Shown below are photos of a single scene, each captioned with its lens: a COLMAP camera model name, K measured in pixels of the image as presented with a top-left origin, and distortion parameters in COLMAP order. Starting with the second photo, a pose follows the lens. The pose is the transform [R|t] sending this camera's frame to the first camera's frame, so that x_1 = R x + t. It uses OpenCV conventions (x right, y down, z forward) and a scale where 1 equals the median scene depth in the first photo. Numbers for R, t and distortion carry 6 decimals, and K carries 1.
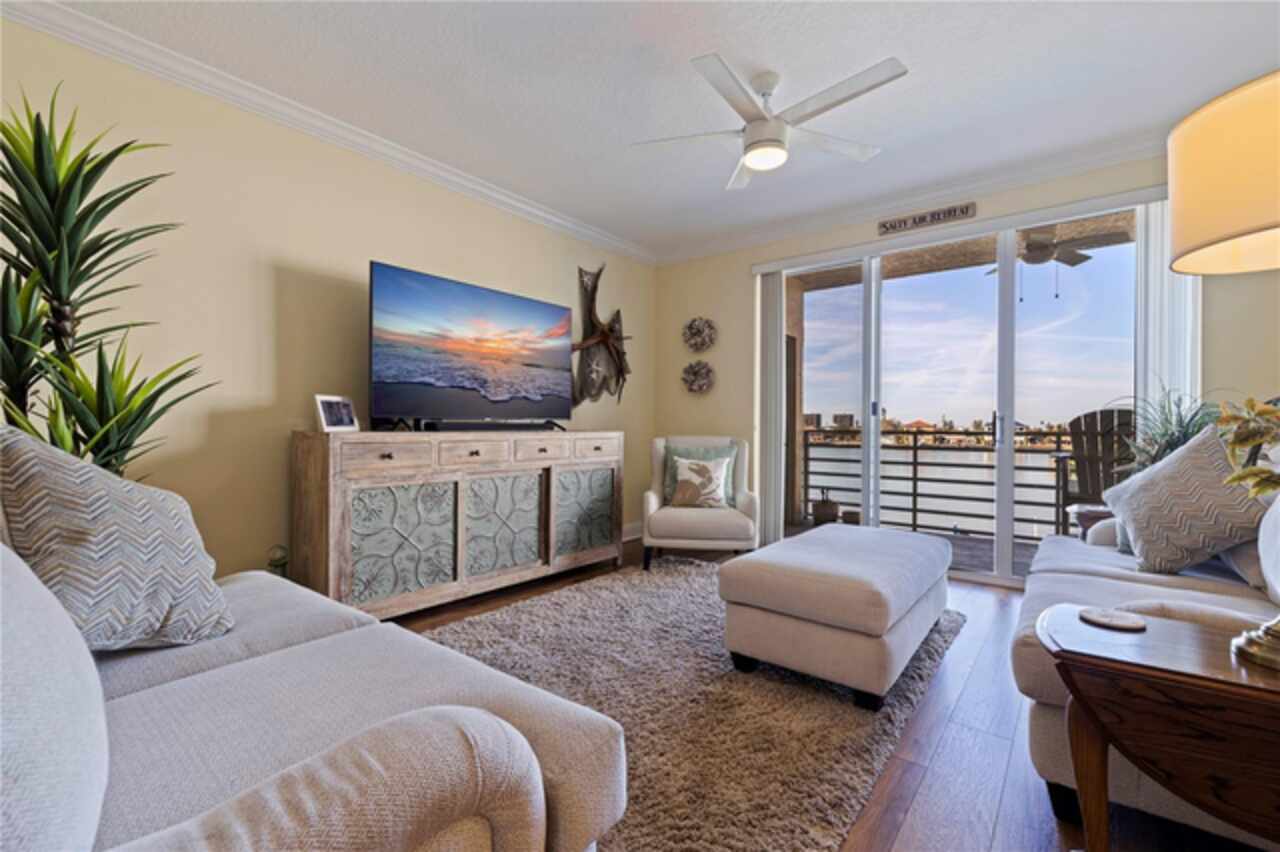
lens RADIAL K [[554.2, 0, 639.5], [0, 554.2, 432.8], [0, 0, 1]] dist [-0.000691, -0.000280]
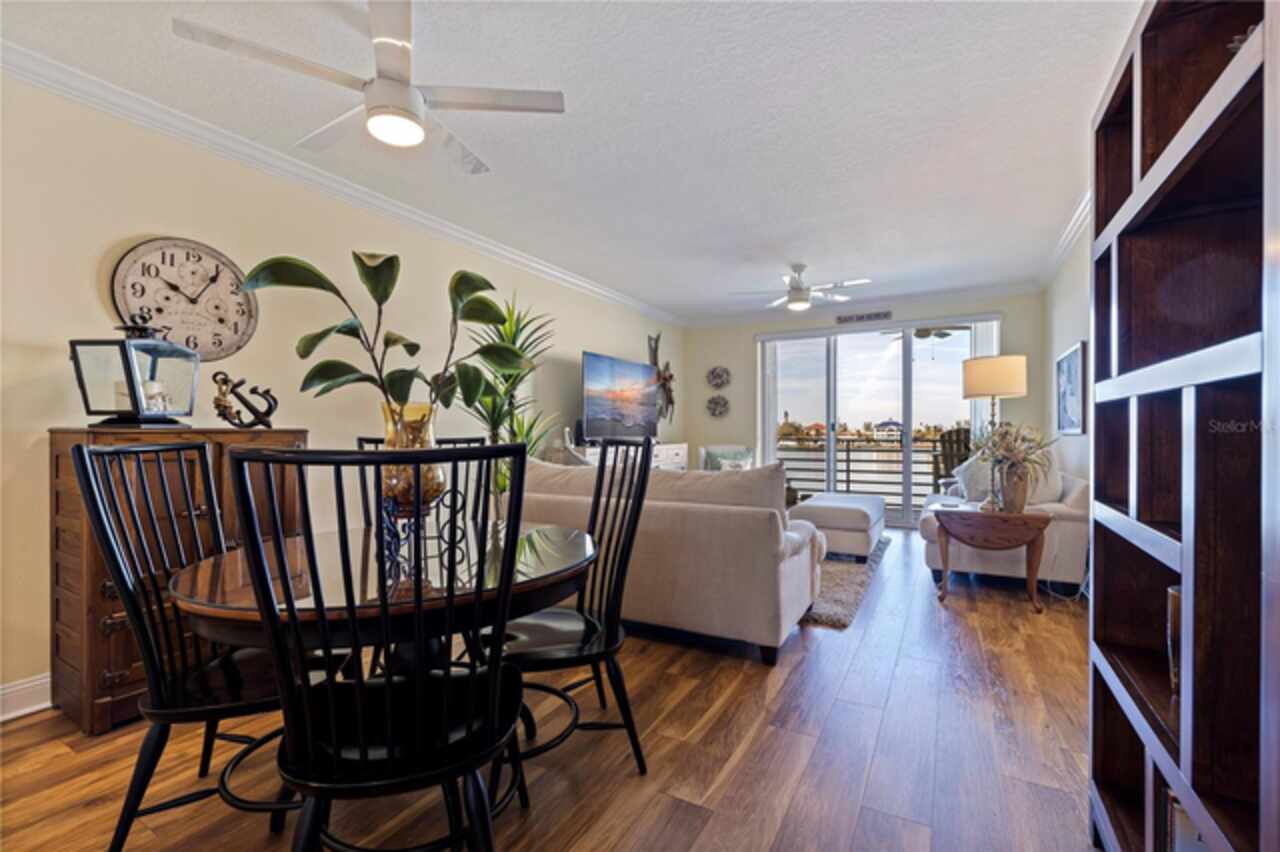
lens RADIAL K [[548.7, 0, 642.2], [0, 548.7, 443.2], [0, 0, 1]] dist [-0.000817, -0.000056]
pose [[0.987462, -0.013516, 0.157277, -0.493928], [0.011723, 0.999855, 0.012322, -0.028947], [-0.157421, -0.010323, 0.987478, -0.653976]]
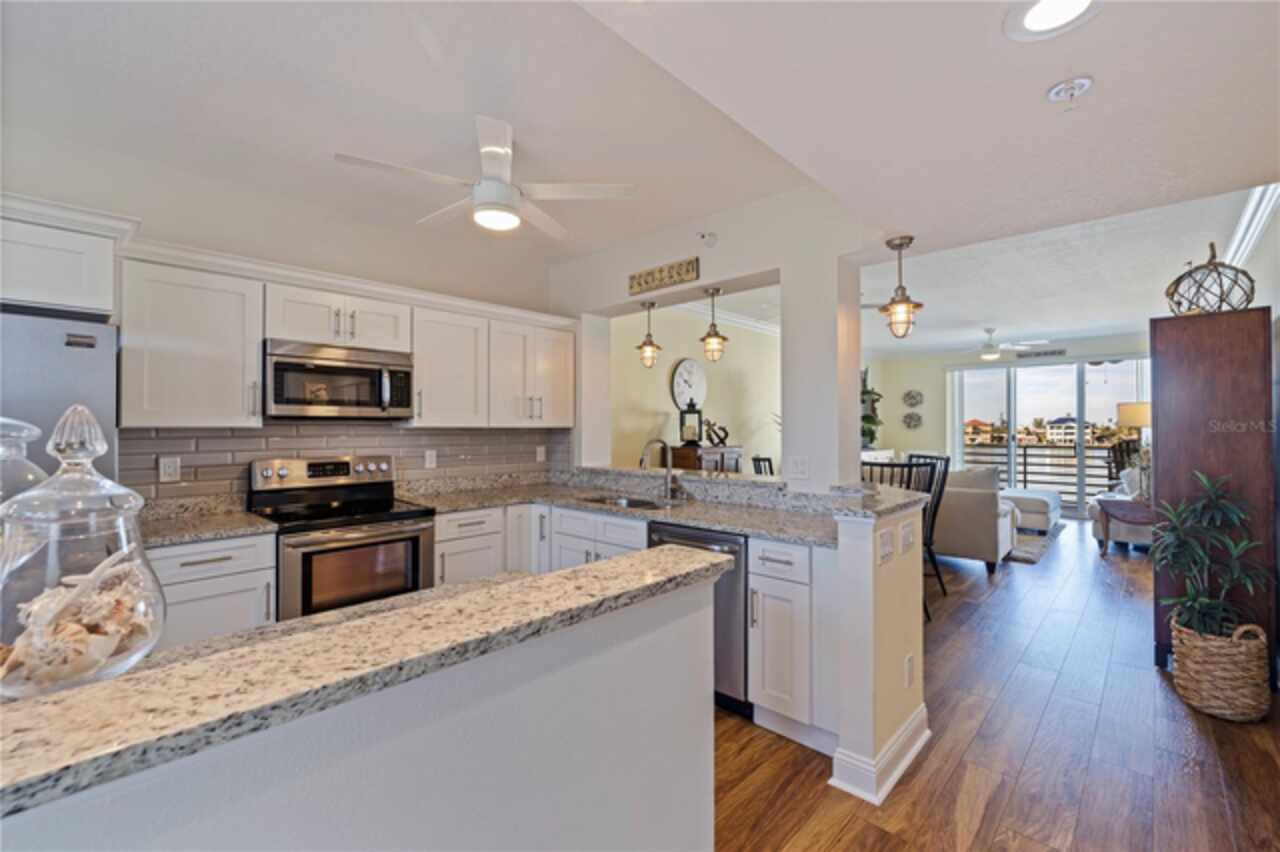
lens RADIAL K [[546.7, 0, 640.0], [0, 546.7, 426.0], [0, 0, 1]] dist [0.001437, 0.000183]
pose [[0.996671, -0.005503, -0.081341, -1.032493], [0.004485, 0.999909, -0.012691, -0.087790], [0.081404, 0.012284, 0.996606, -1.491475]]
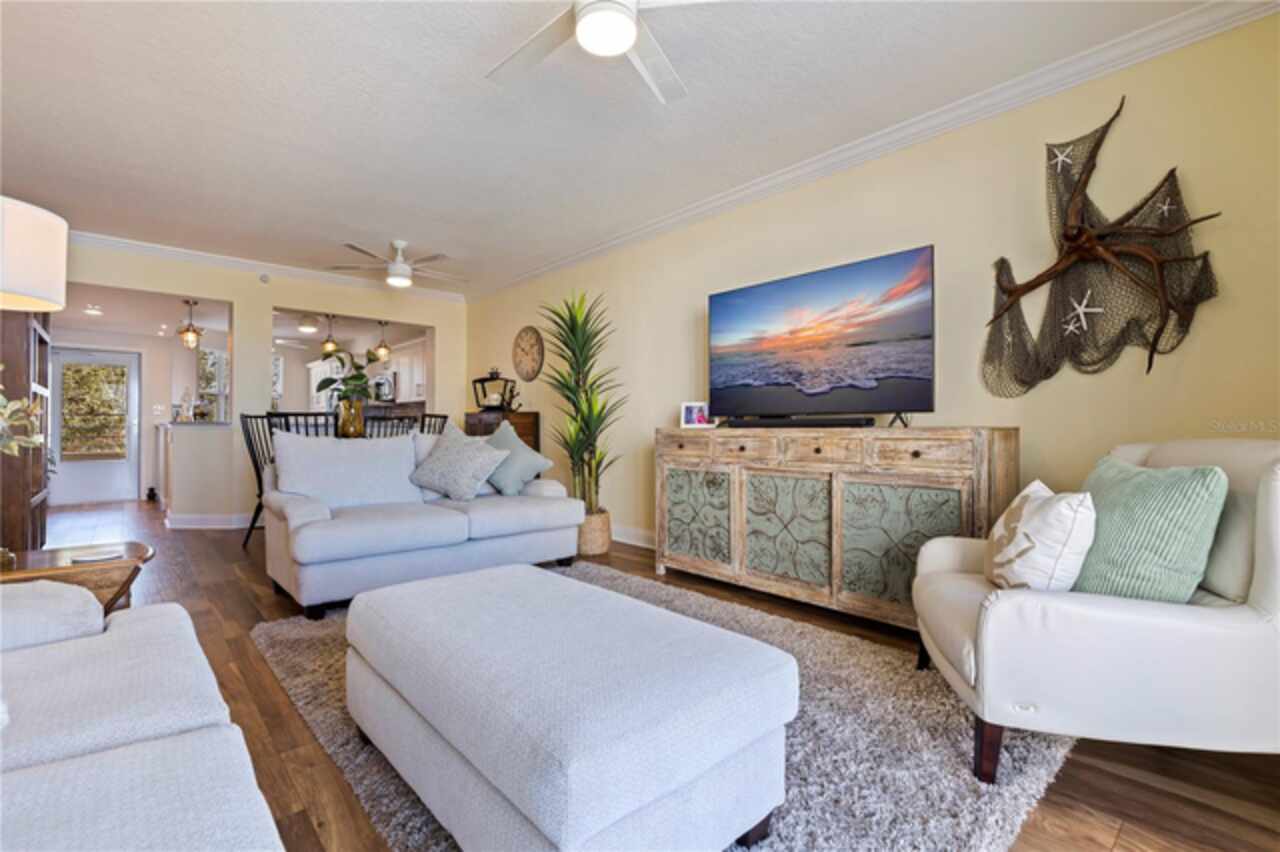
lens RADIAL K [[560.7, 0, 640.0], [0, 560.7, 426.0], [0, 0, 1]] dist [-0.002089, -0.000171]
pose [[-0.155254, -0.012433, -0.987796, 0.699501], [-0.010654, 0.999884, -0.010911, 0.007750], [0.987817, 0.008830, -0.155369, 0.885166]]
